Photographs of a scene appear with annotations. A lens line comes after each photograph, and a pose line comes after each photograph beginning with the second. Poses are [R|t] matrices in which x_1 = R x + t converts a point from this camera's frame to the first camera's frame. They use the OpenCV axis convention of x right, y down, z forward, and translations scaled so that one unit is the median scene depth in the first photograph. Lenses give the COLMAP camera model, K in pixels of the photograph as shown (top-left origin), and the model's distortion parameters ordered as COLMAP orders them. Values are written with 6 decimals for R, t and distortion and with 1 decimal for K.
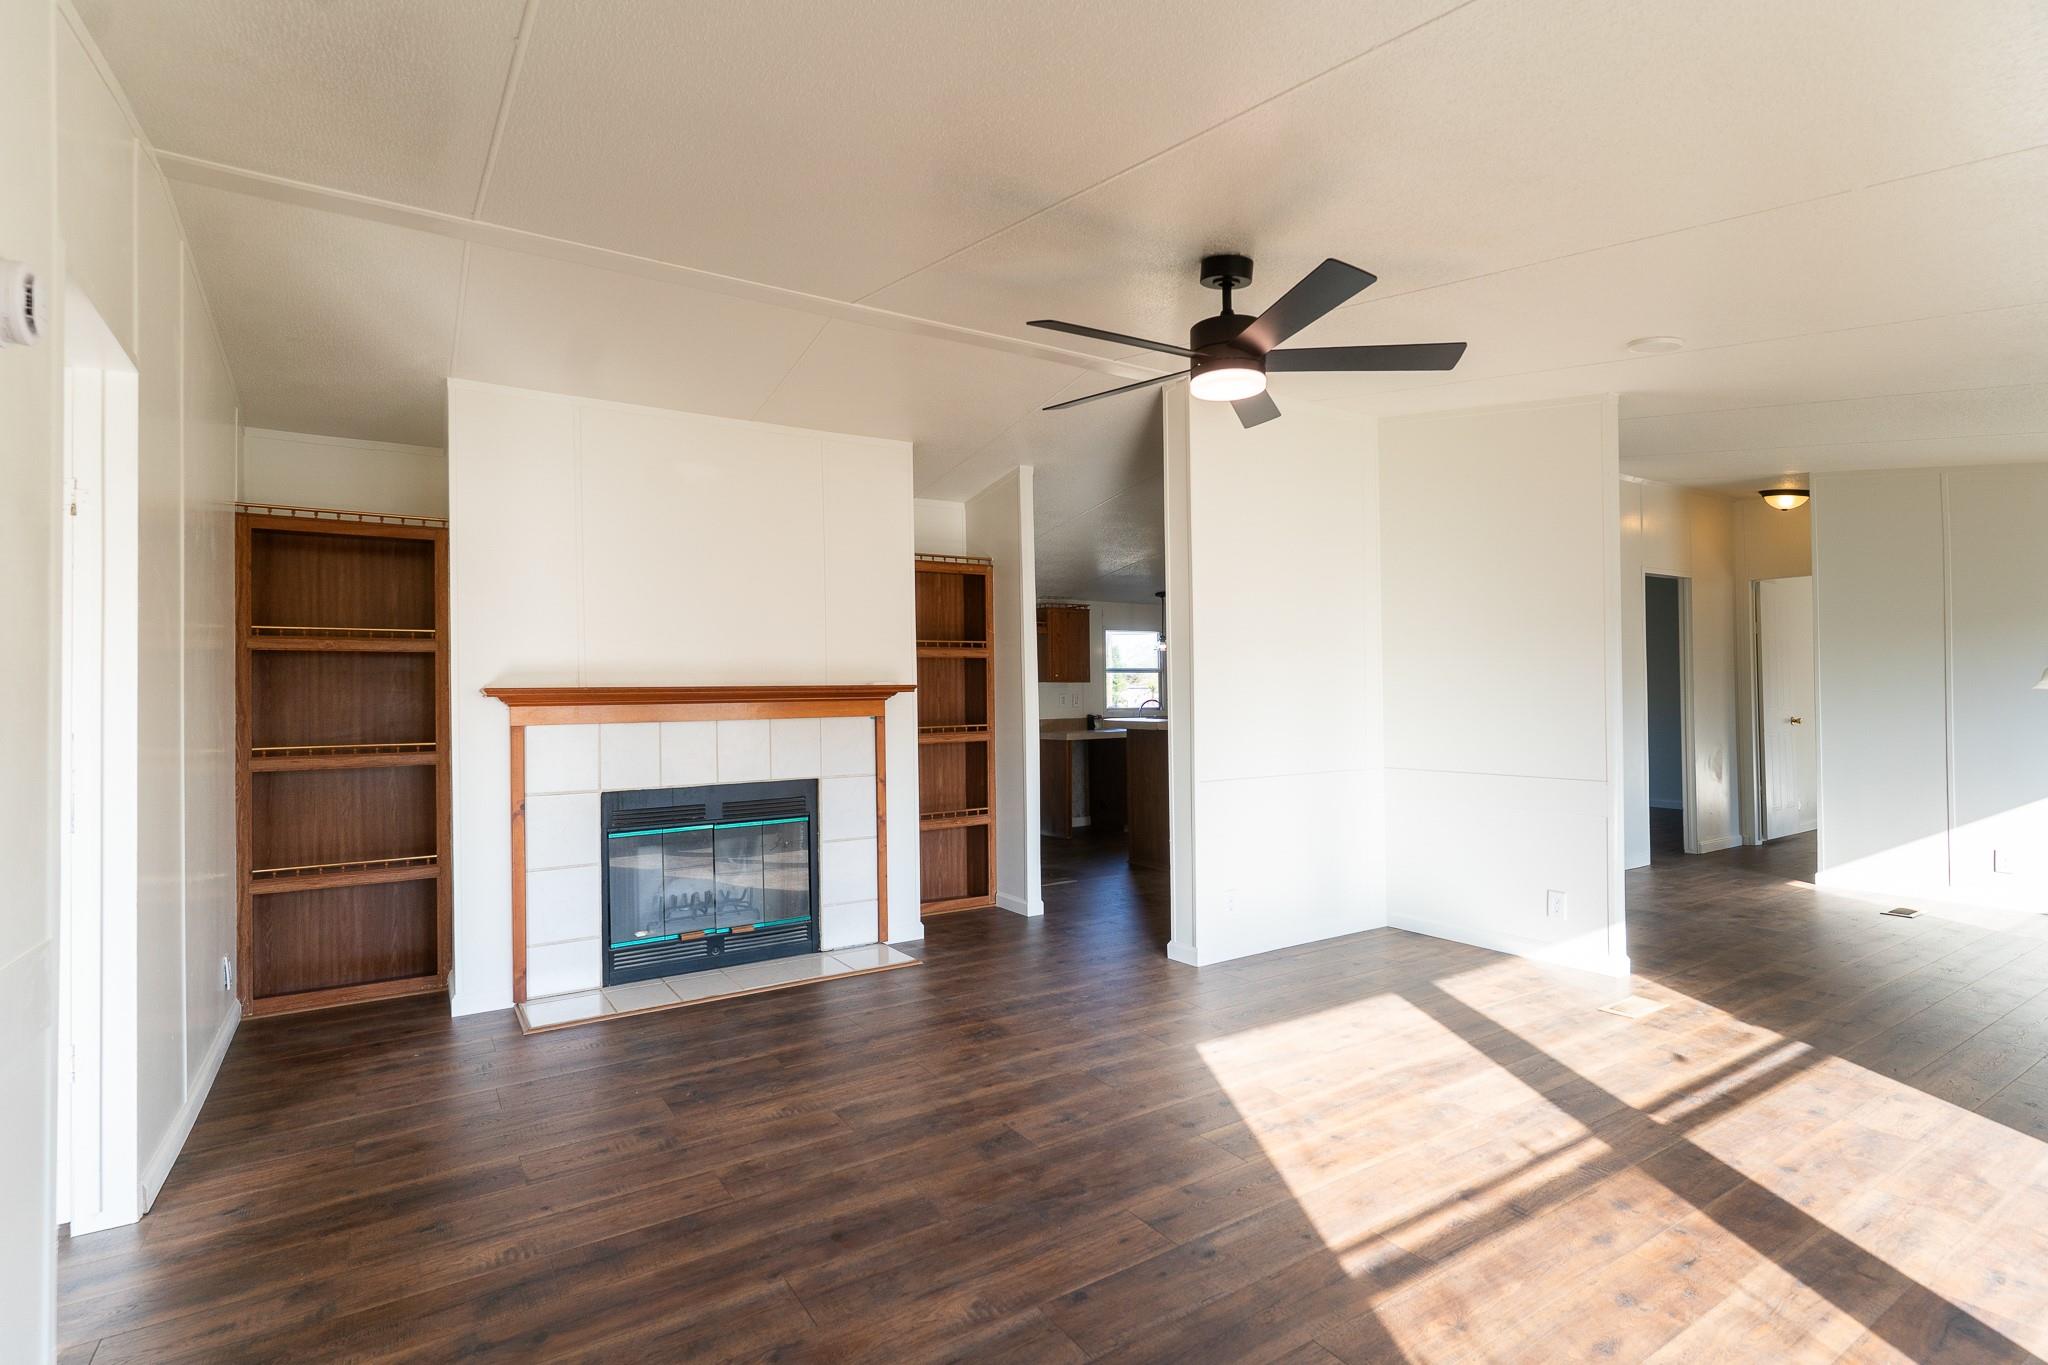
lens RADIAL K [[987.9, 0, 1016.2], [0, 987.9, 682.3], [0, 0, 1]] dist [0.002749, -0.001564]
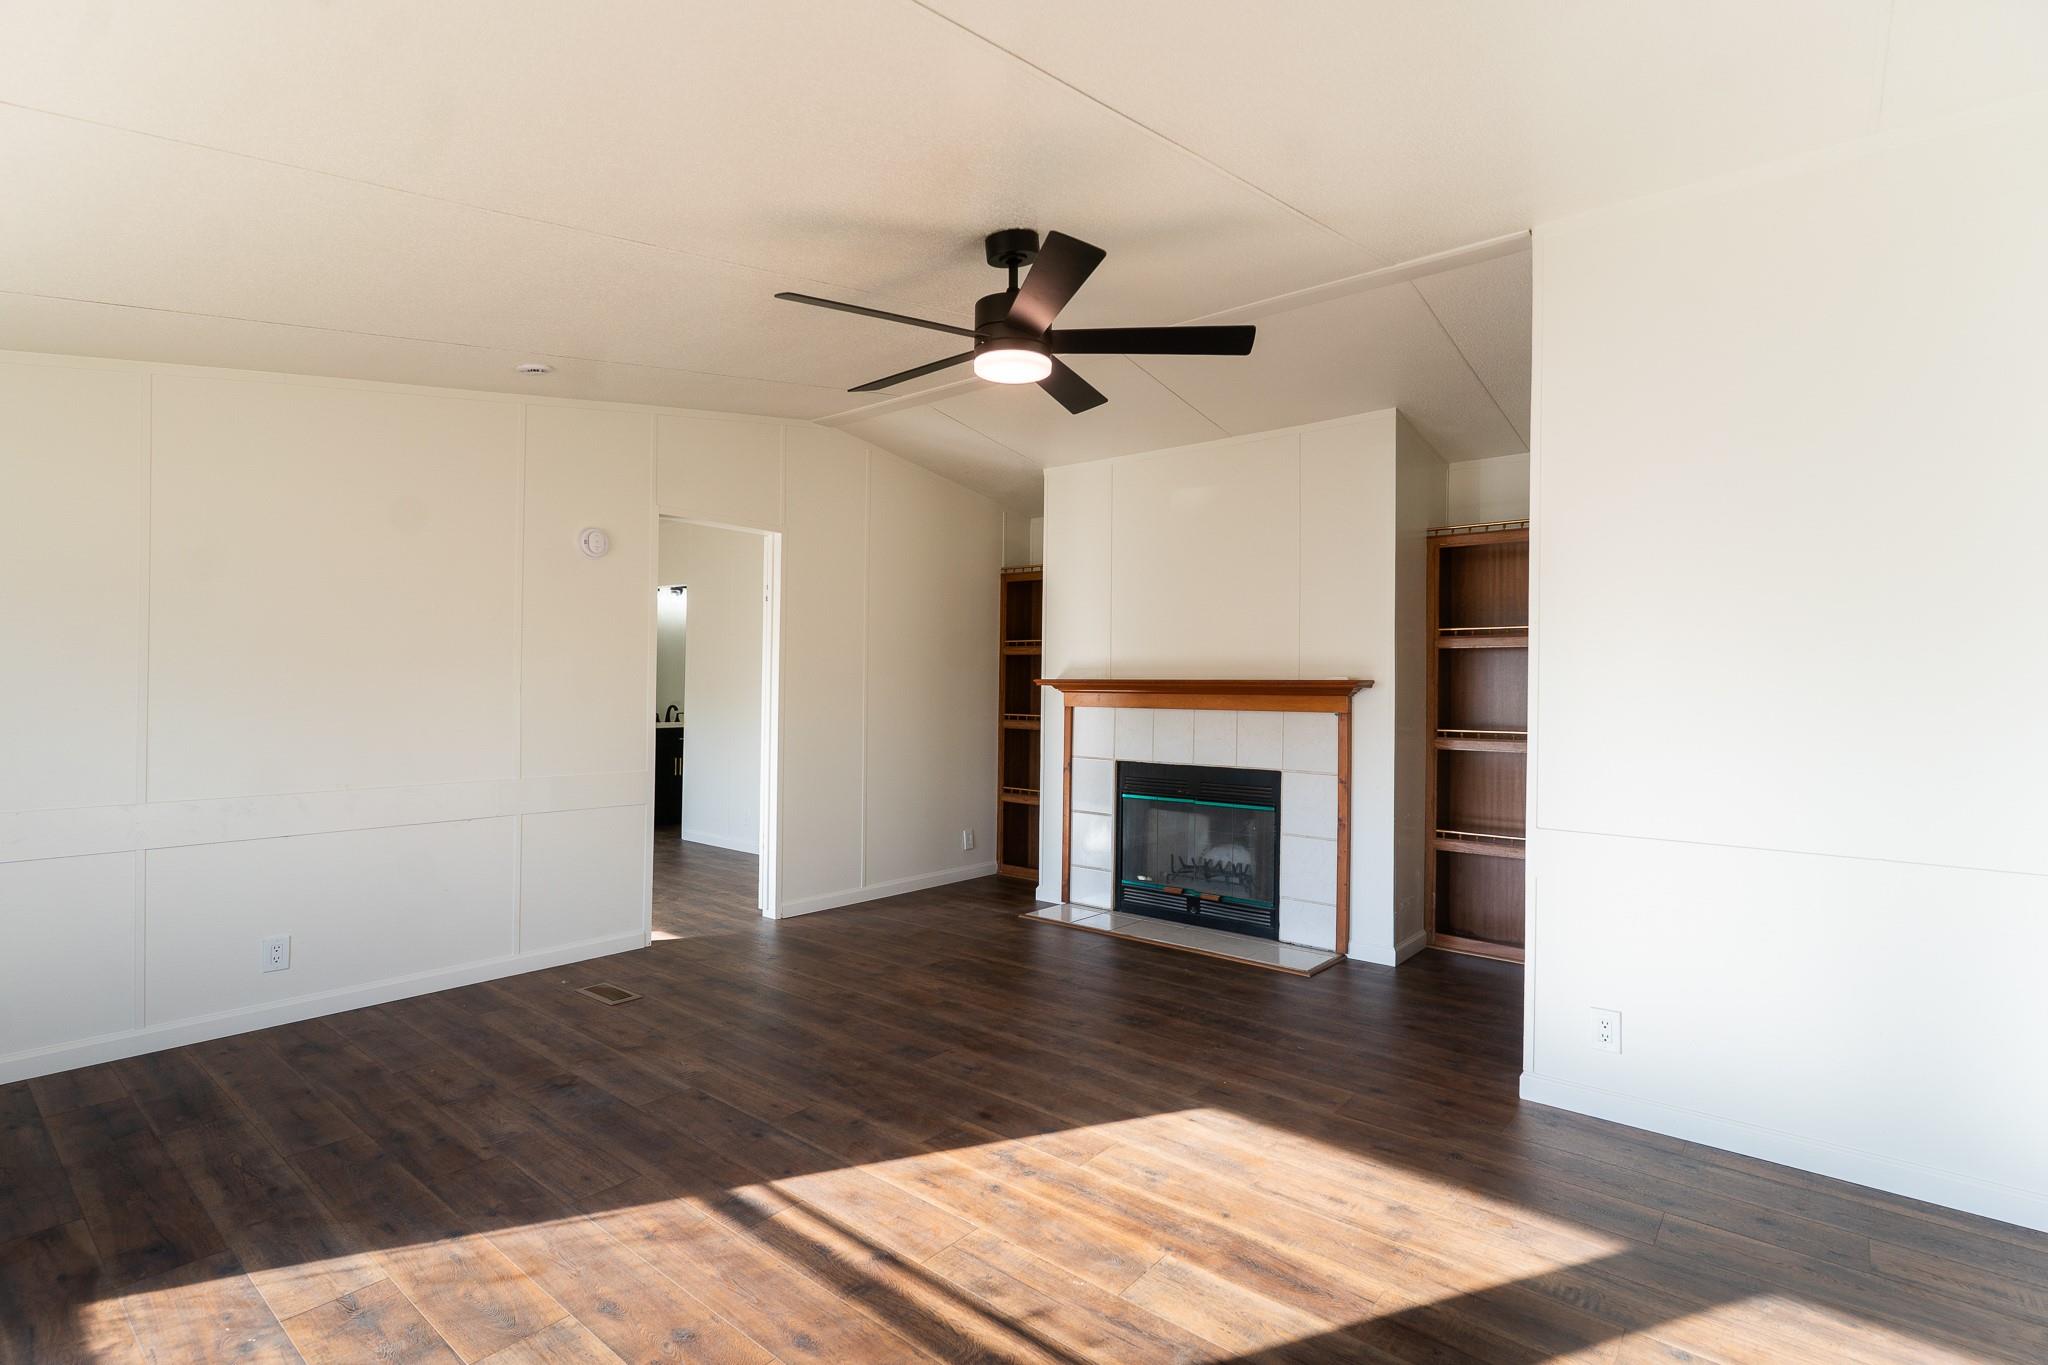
lens RADIAL K [[987.9, 0, 1016.2], [0, 987.9, 682.3], [0, 0, 1]] dist [0.002749, -0.001564]
pose [[0.286971, 0.011085, -0.957875, 0.828242], [-0.002721, 0.999938, 0.010756, -0.004868], [0.957935, -0.000480, 0.286984, 0.533873]]
